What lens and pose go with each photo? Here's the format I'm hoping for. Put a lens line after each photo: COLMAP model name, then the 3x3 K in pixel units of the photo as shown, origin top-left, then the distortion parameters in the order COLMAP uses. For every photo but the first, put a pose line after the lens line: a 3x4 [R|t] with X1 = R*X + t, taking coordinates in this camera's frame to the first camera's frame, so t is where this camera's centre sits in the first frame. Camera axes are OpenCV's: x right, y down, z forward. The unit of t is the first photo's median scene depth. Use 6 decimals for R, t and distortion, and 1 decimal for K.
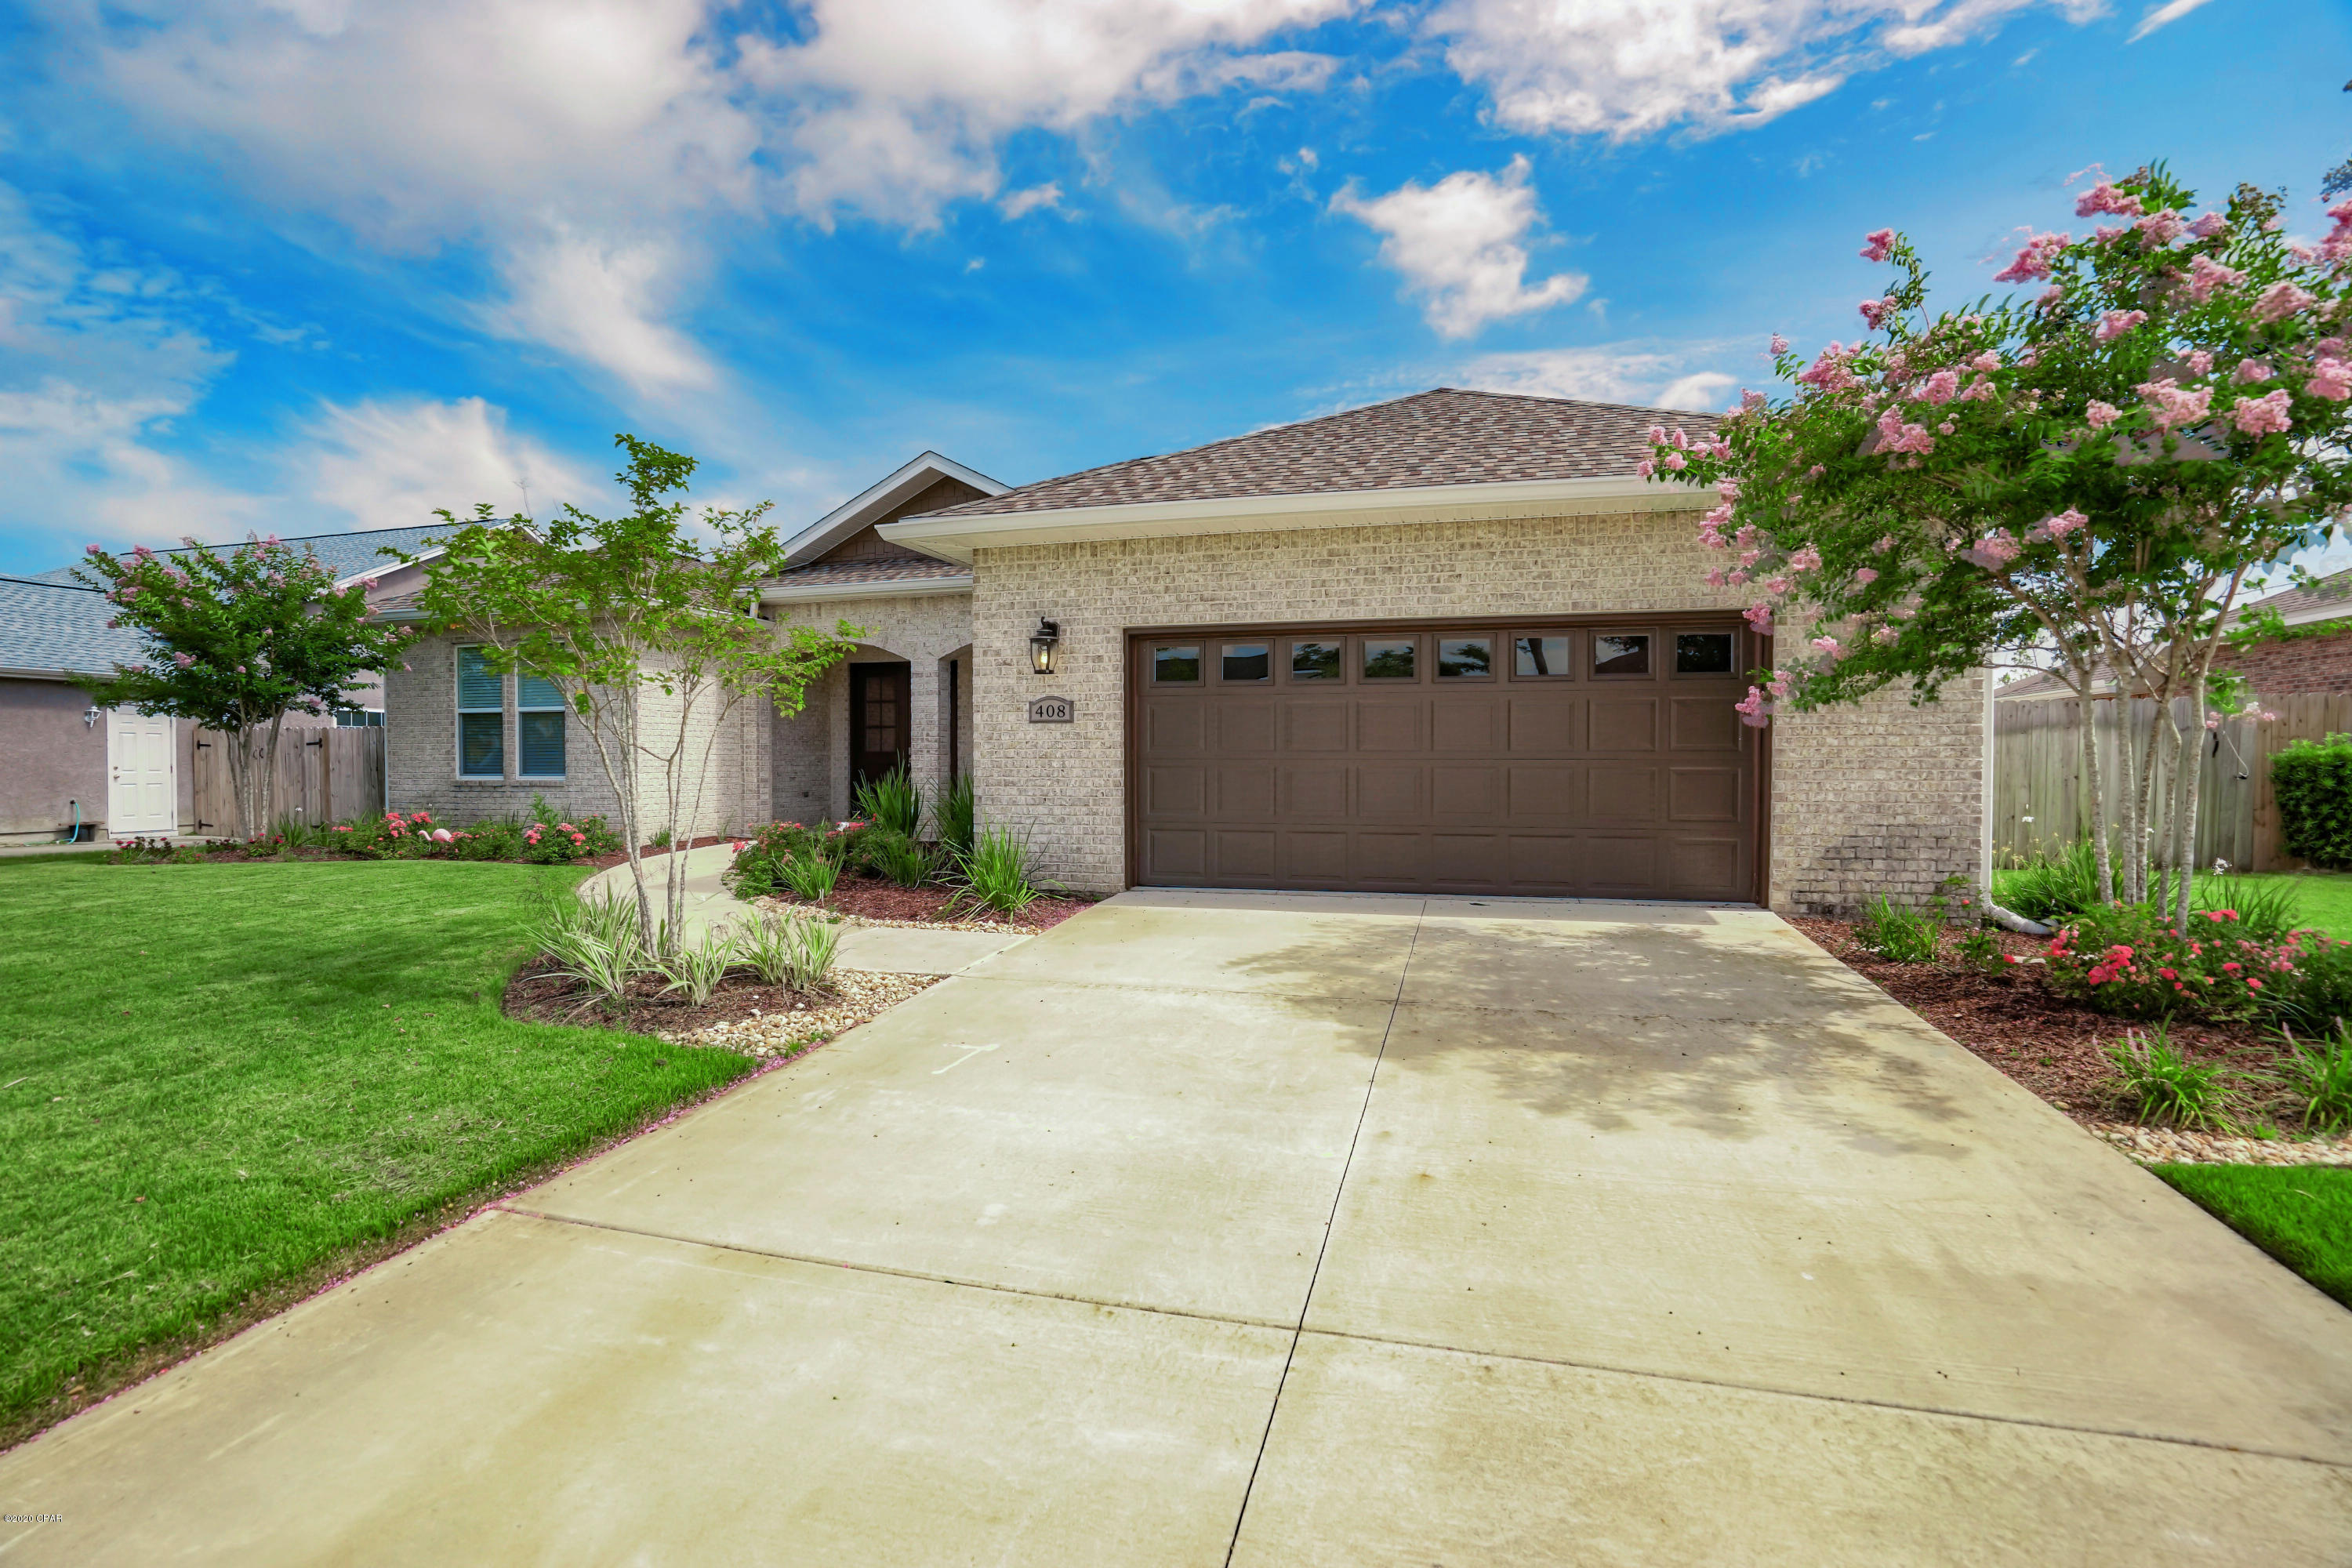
lens RADIAL K [[1088.0, 0, 1176.0], [0, 1088.0, 784.0], [0, 0, 1]] dist [-0.028660, -0.000136]
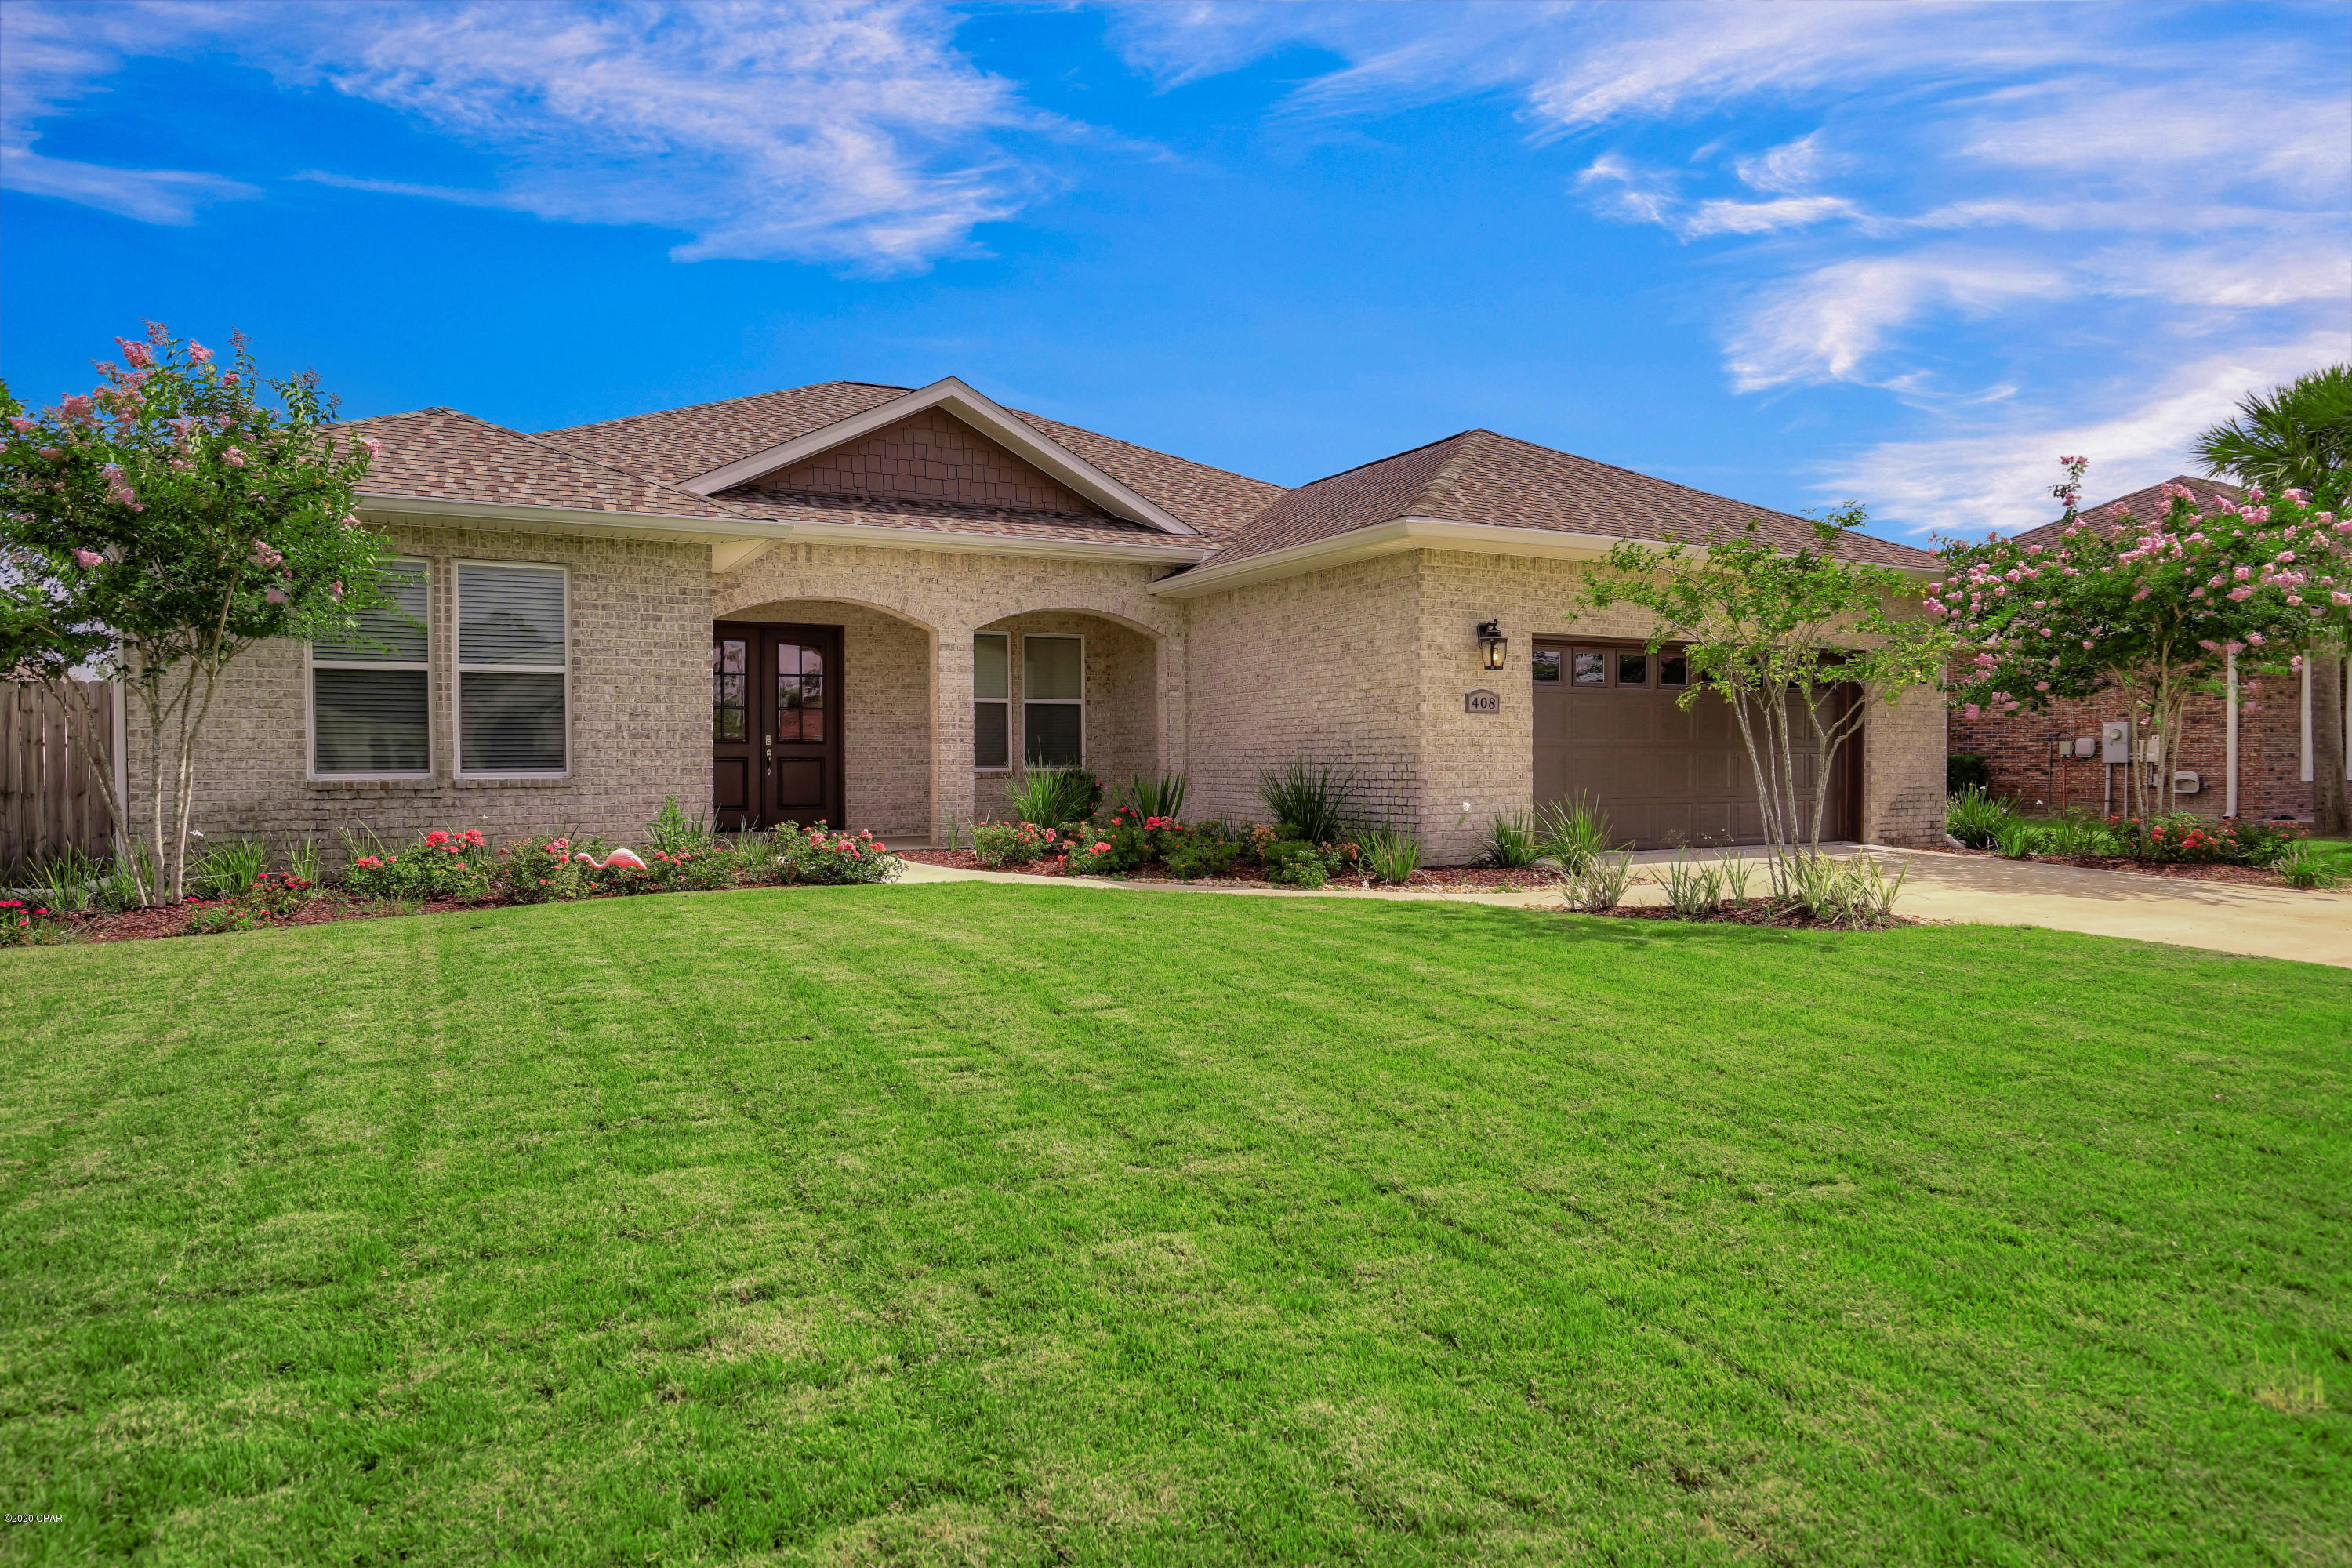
lens RADIAL K [[1404.4, 0, 1176.0], [0, 1404.4, 784.0], [0, 0, 1]] dist [0.014869, 0.001404]
pose [[0.723224, -0.012498, 0.690500, -1.357470], [0.018947, 0.999819, -0.001747, 0.013136], [-0.690353, 0.014347, 0.723330, 0.177355]]
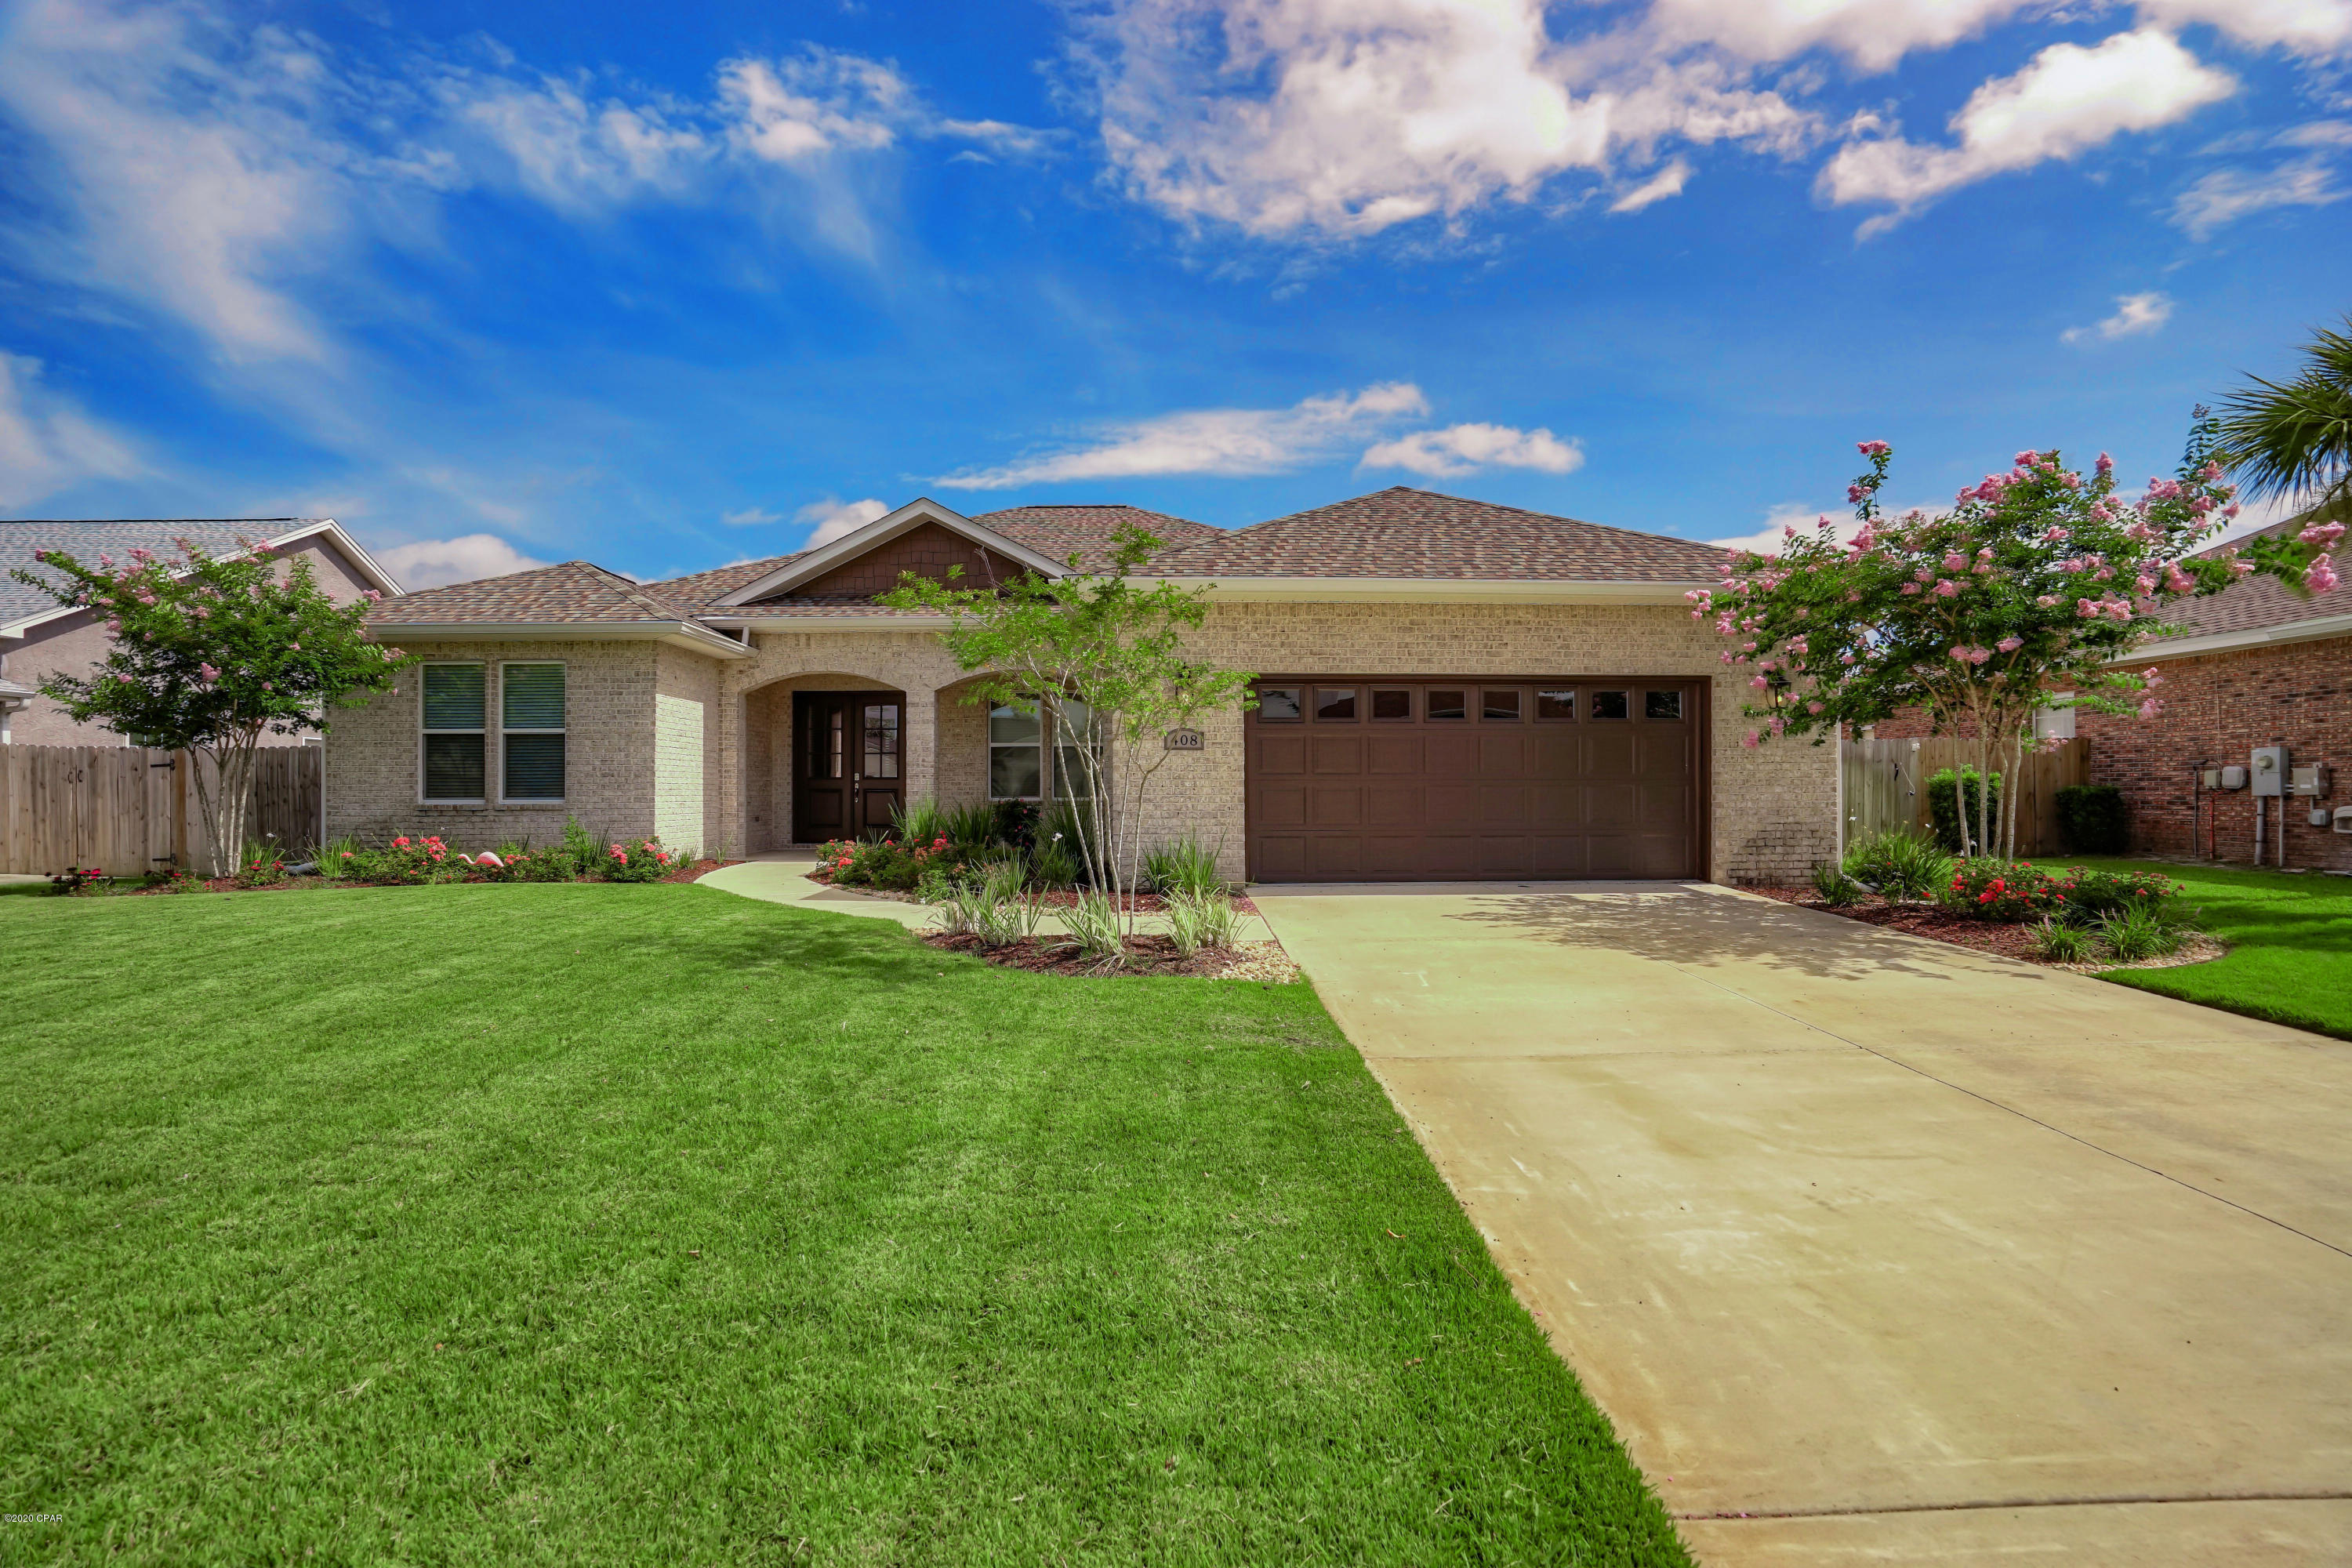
lens RADIAL K [[1068.8, 0, 1176.0], [0, 1068.8, 784.0], [0, 0, 1]] dist [-0.014684, 0.000757]
pose [[0.955761, 0.000925, 0.294143, -0.479840], [0.007926, 0.999551, -0.028897, 0.016584], [-0.294037, 0.029950, 0.955325, -0.135366]]
